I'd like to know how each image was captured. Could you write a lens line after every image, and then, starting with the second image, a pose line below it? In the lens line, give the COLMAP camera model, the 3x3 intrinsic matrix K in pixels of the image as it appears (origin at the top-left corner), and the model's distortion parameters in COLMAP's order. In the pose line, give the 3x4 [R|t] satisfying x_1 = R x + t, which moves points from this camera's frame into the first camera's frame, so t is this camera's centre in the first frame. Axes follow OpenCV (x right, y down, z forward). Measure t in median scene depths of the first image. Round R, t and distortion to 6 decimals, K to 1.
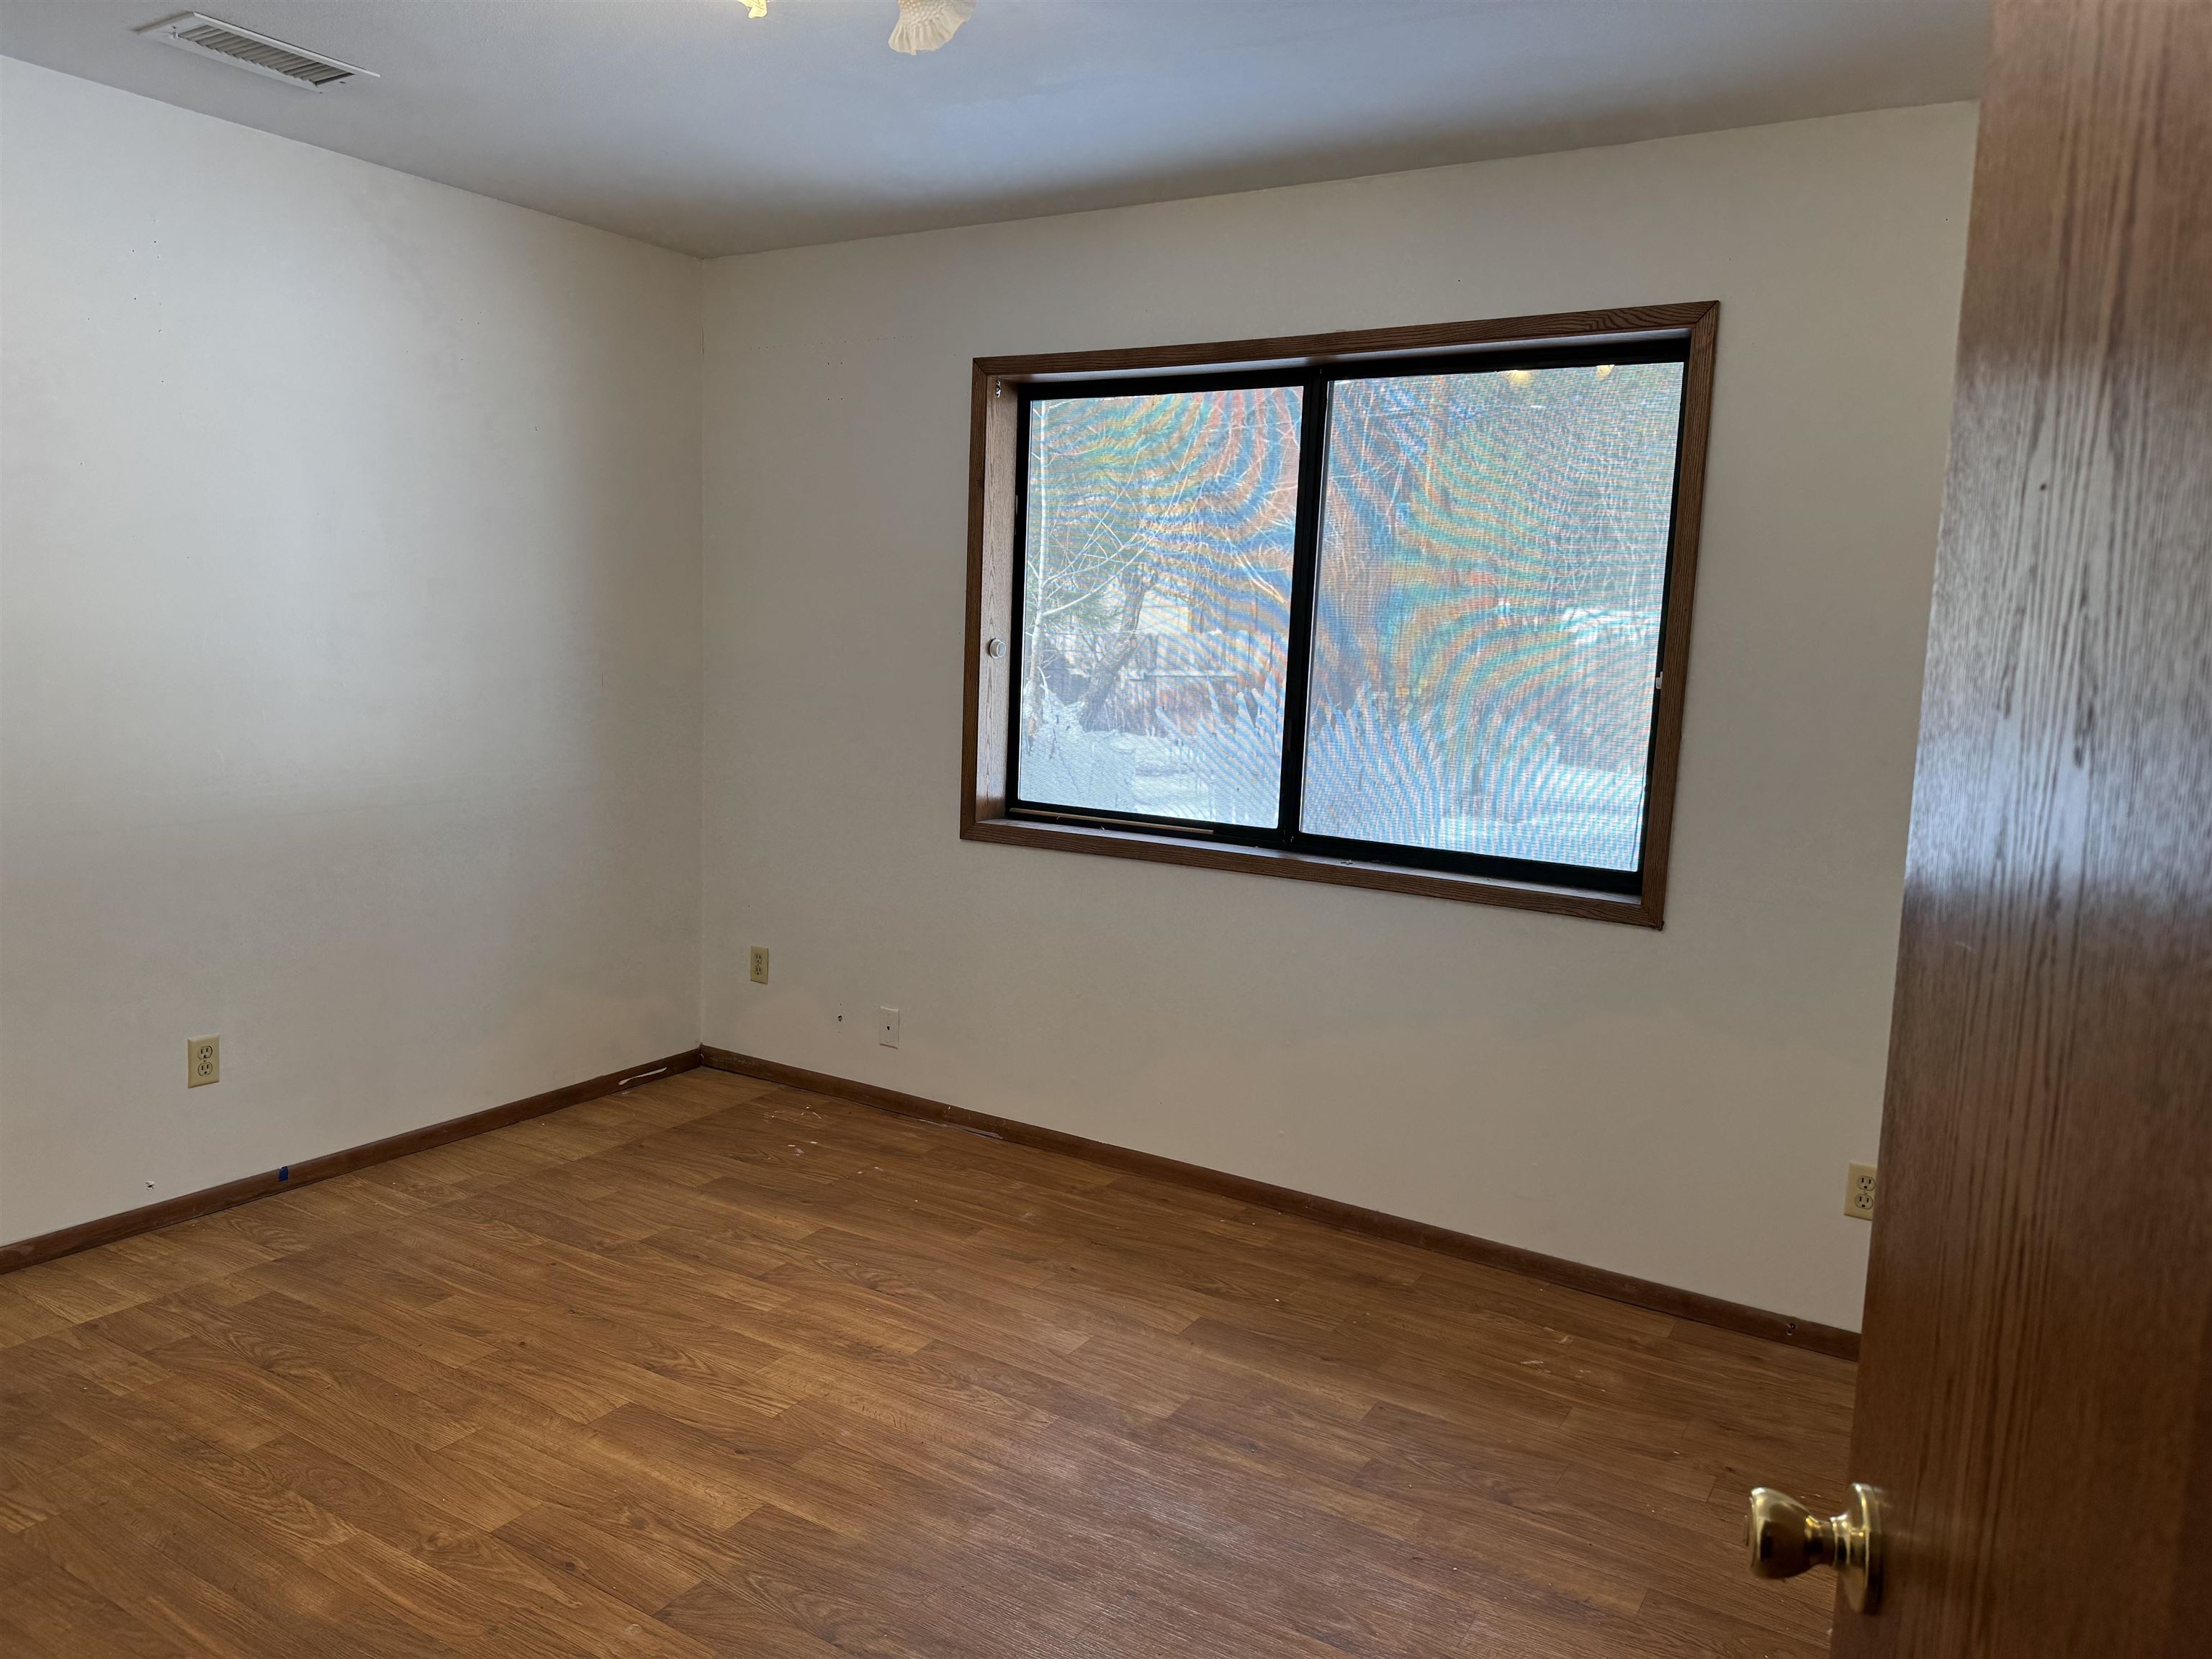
lens RADIAL K [[1547.8, 0, 1106.2], [0, 1547.8, 827.2], [0, 0, 1]] dist [-0.006134, -0.004067]
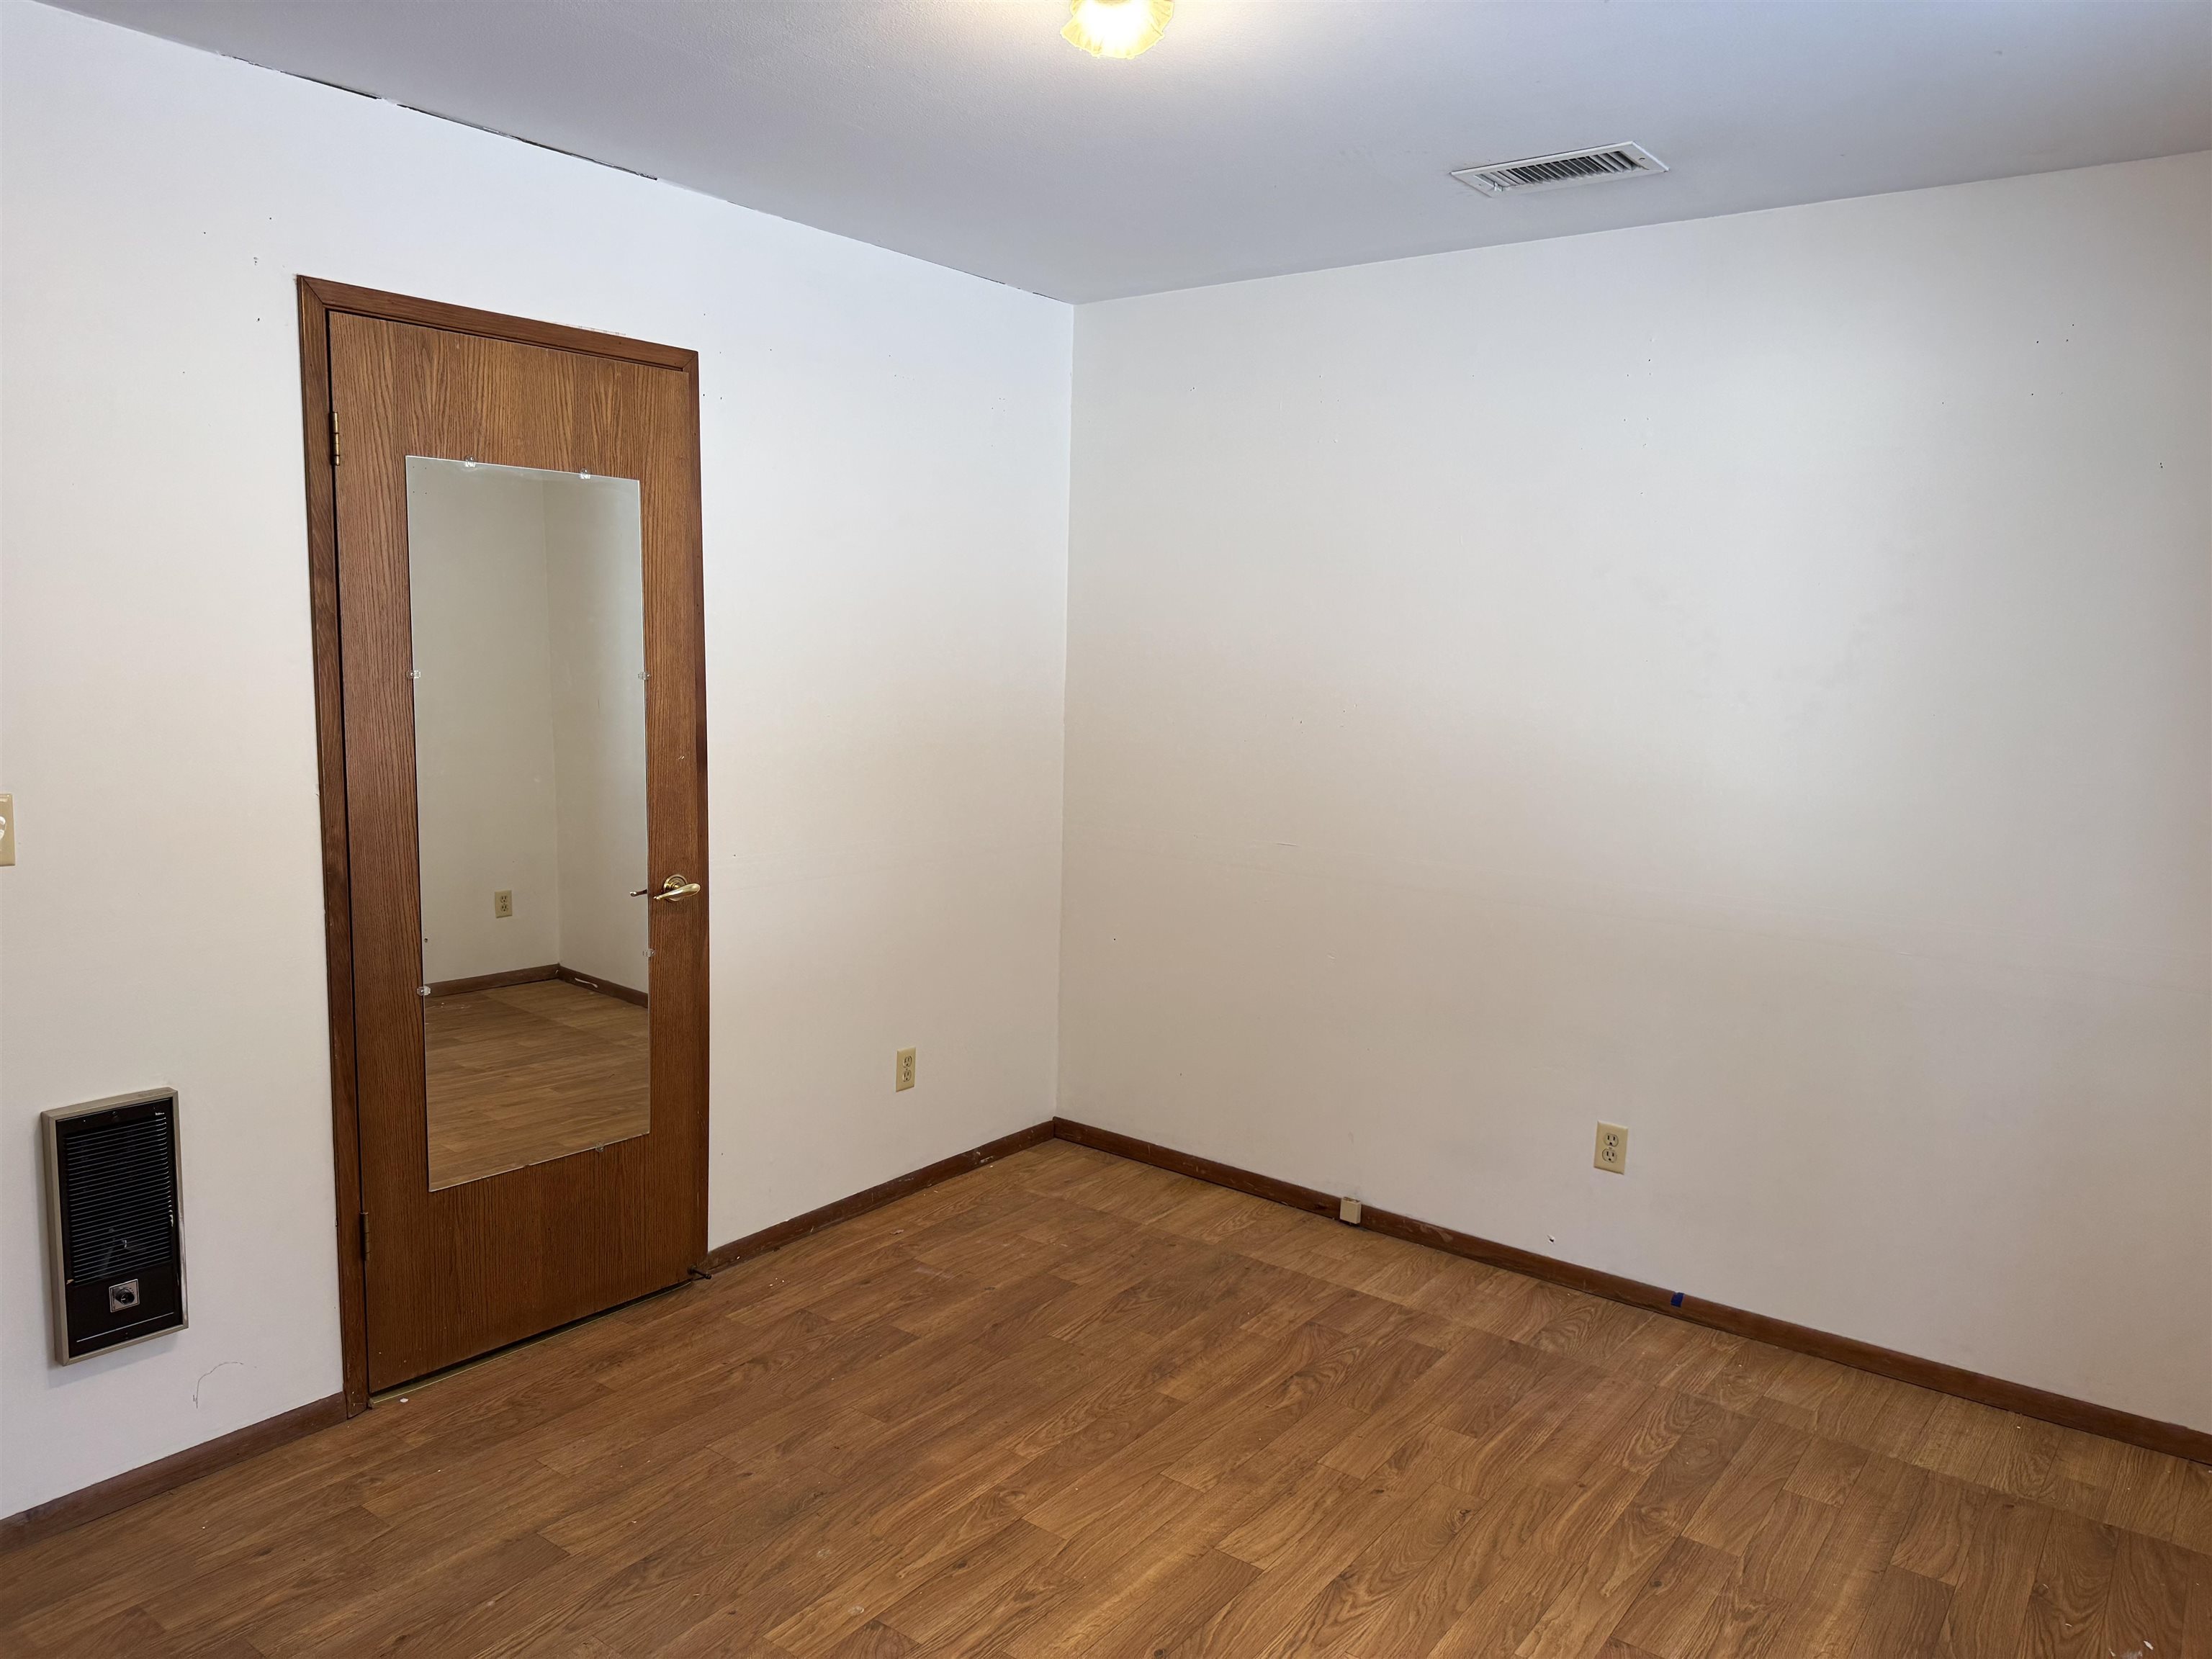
lens RADIAL K [[1547.8, 0, 1105.5], [0, 1547.8, 829.1], [0, 0, 1]] dist [-0.006134, -0.004067]
pose [[-0.089164, 0.088371, -0.992089, 0.481453], [-0.164007, 0.981157, 0.102137, -0.114606], [0.982421, 0.171817, -0.072990, 0.767416]]
